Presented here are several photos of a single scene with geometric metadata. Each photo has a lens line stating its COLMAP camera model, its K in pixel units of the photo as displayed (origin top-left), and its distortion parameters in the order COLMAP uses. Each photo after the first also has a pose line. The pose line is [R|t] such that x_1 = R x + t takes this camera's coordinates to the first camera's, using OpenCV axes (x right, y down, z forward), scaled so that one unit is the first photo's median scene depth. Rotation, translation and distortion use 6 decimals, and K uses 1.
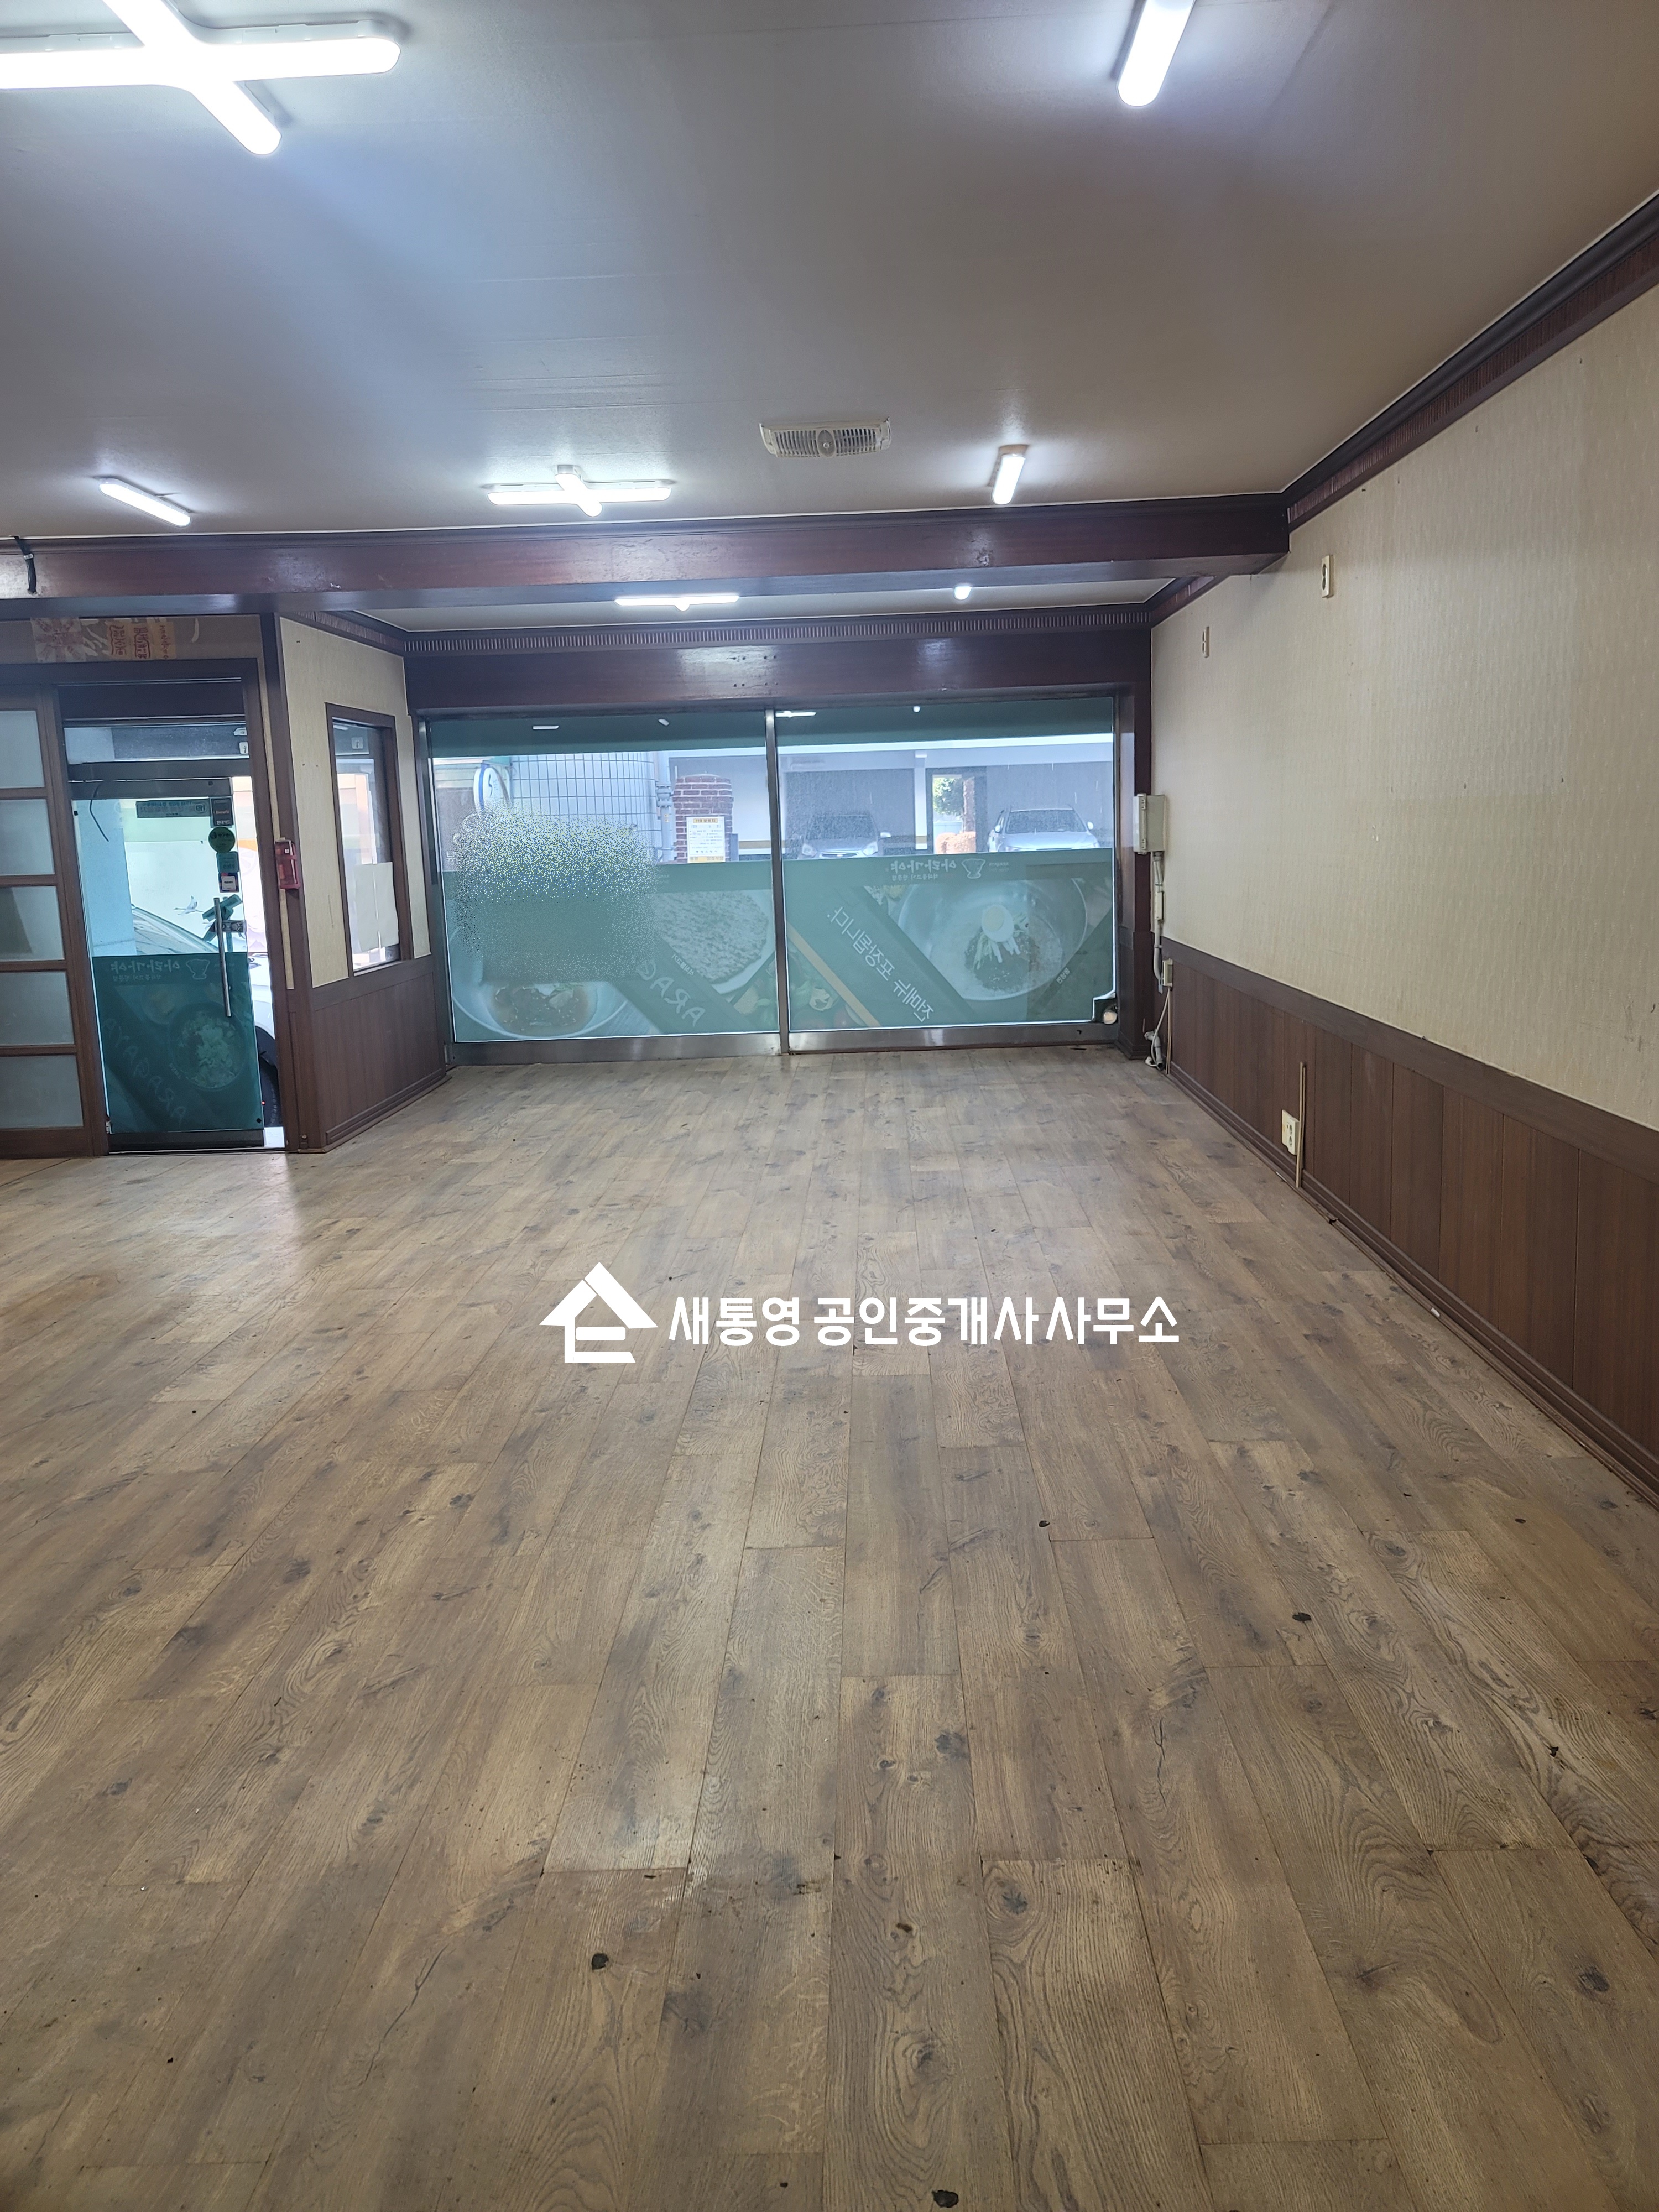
lens RADIAL K [[1625.9, 0, 888.7], [0, 1625.9, 1074.7], [0, 0, 1]] dist [0.043031, -0.006302]
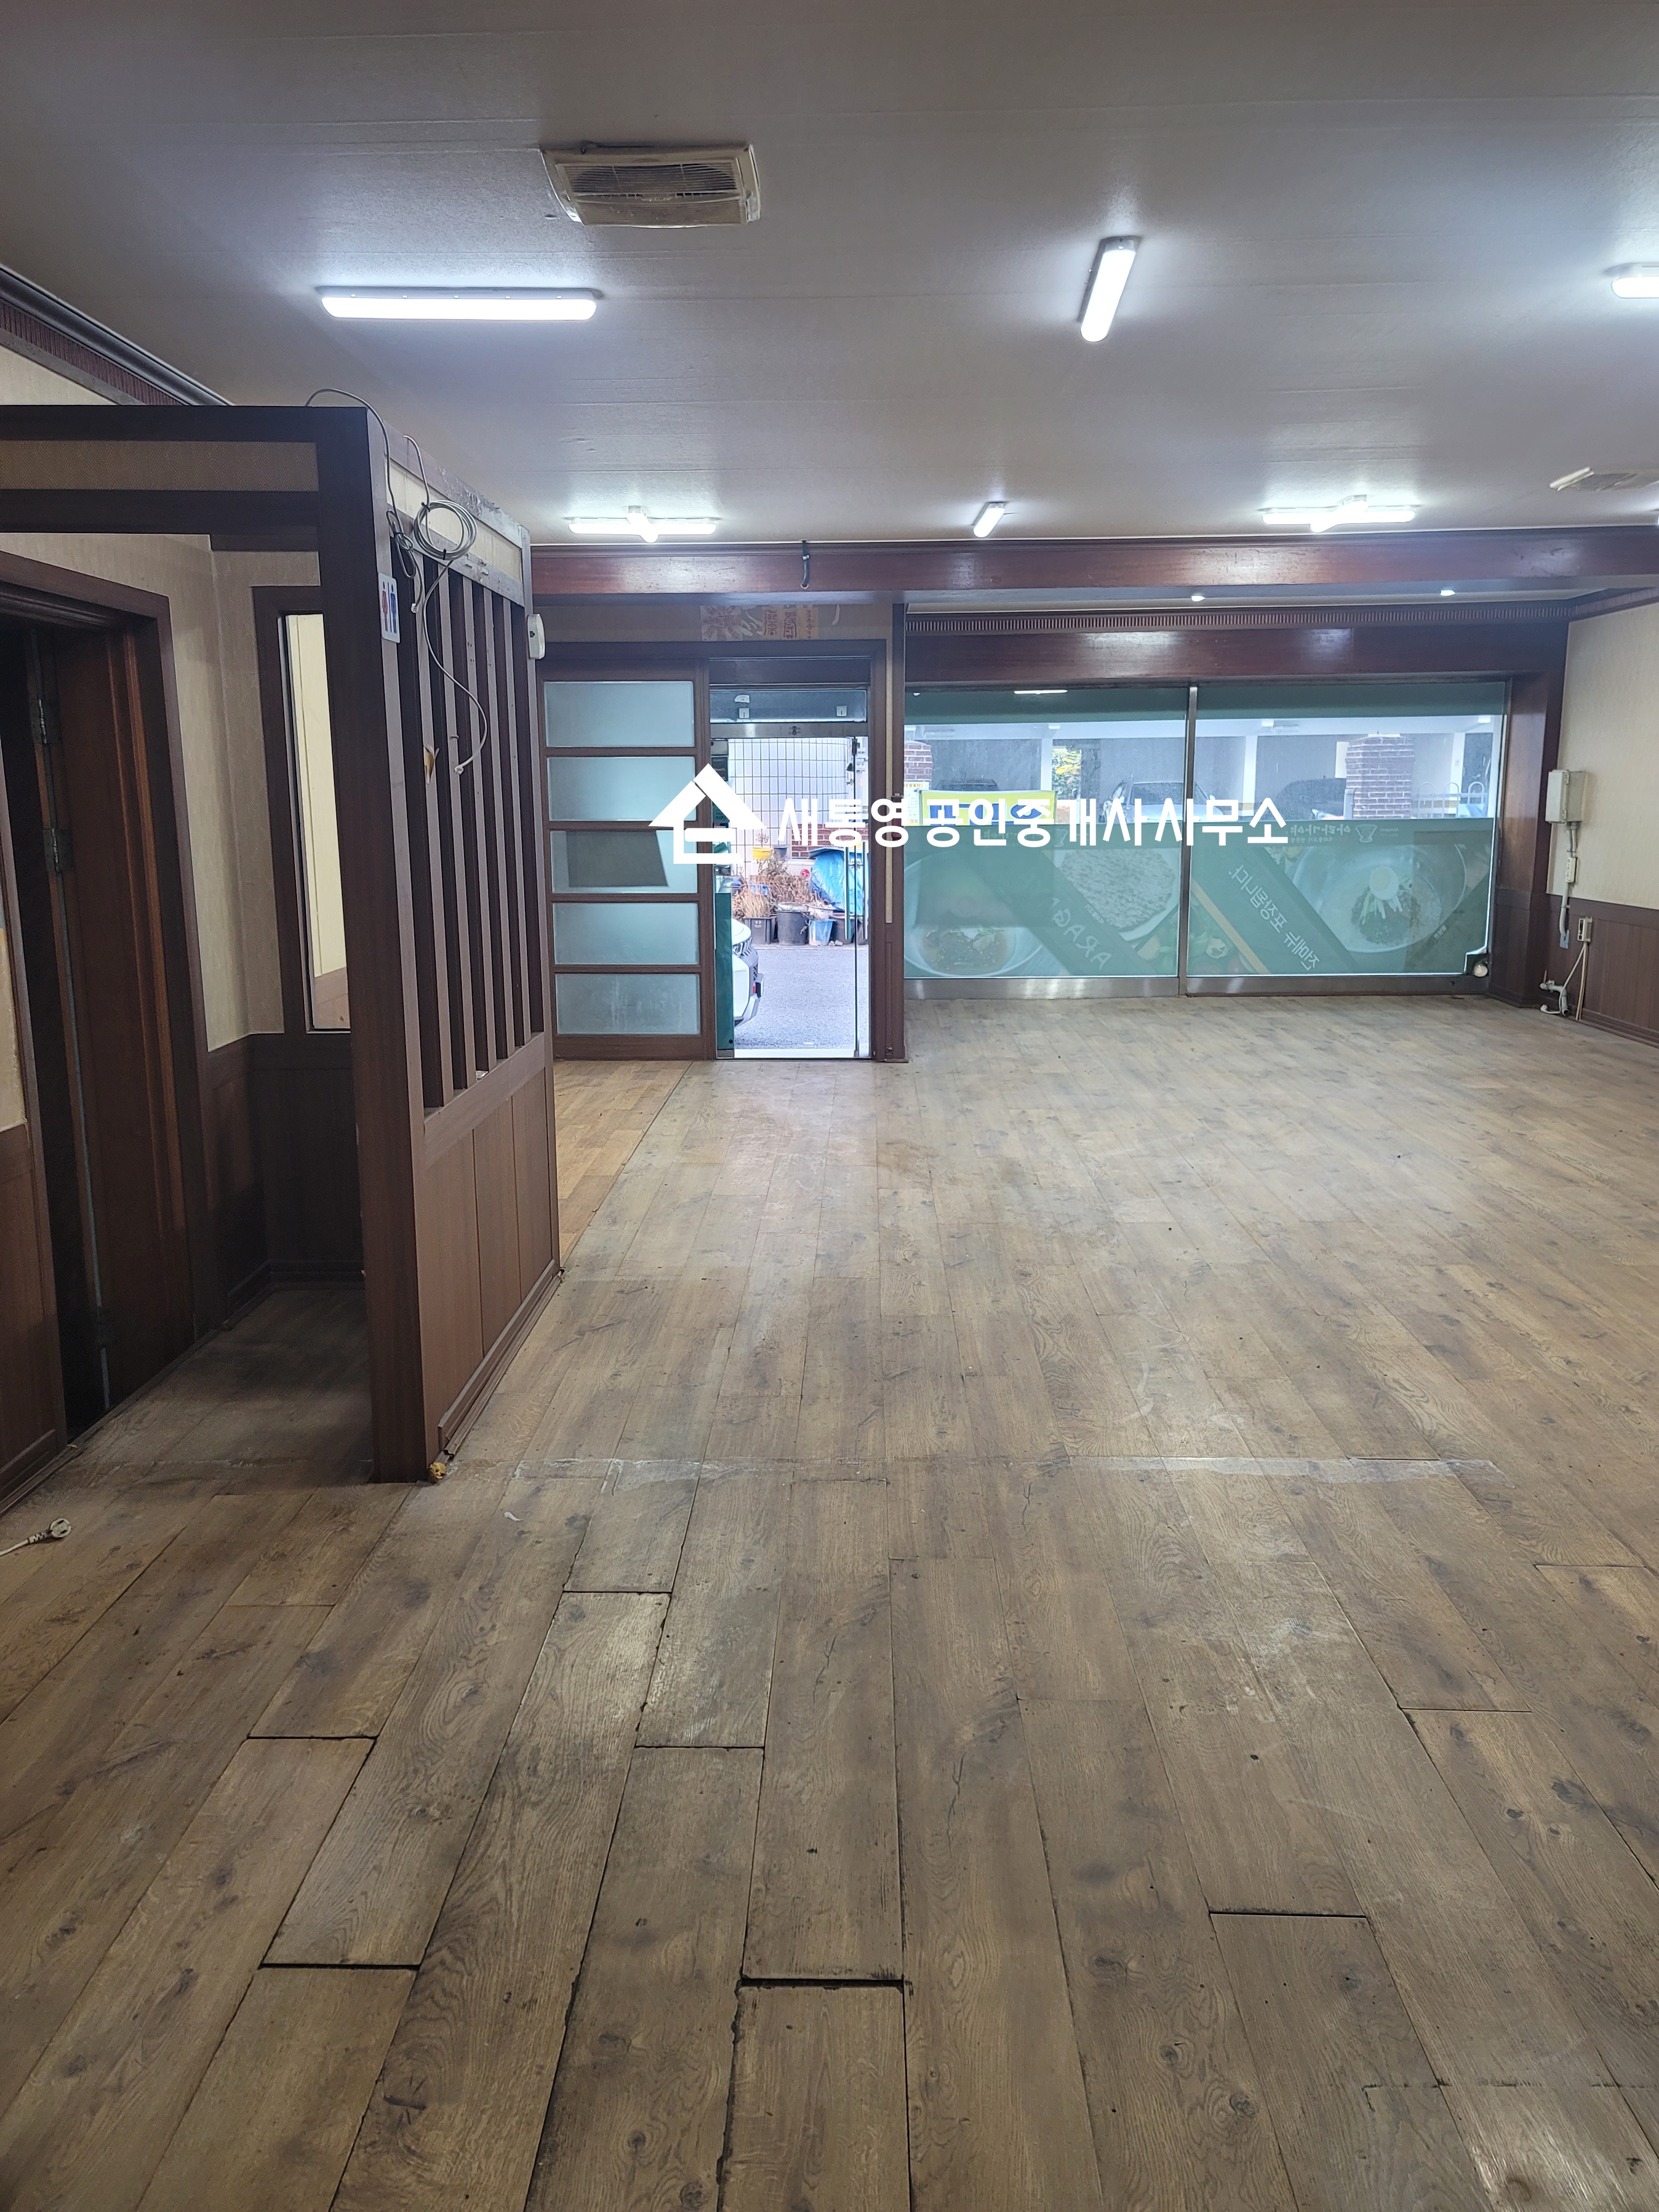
lens RADIAL K [[1625.9, 0, 830.9], [0, 1625.9, 1088.5], [0, 0, 1]] dist [0.043031, -0.006302]
pose [[0.999307, 0.029108, -0.023200, -0.330379], [-0.028450, 0.999197, 0.028203, 0.031156], [0.024002, -0.027523, 0.999333, -0.154952]]
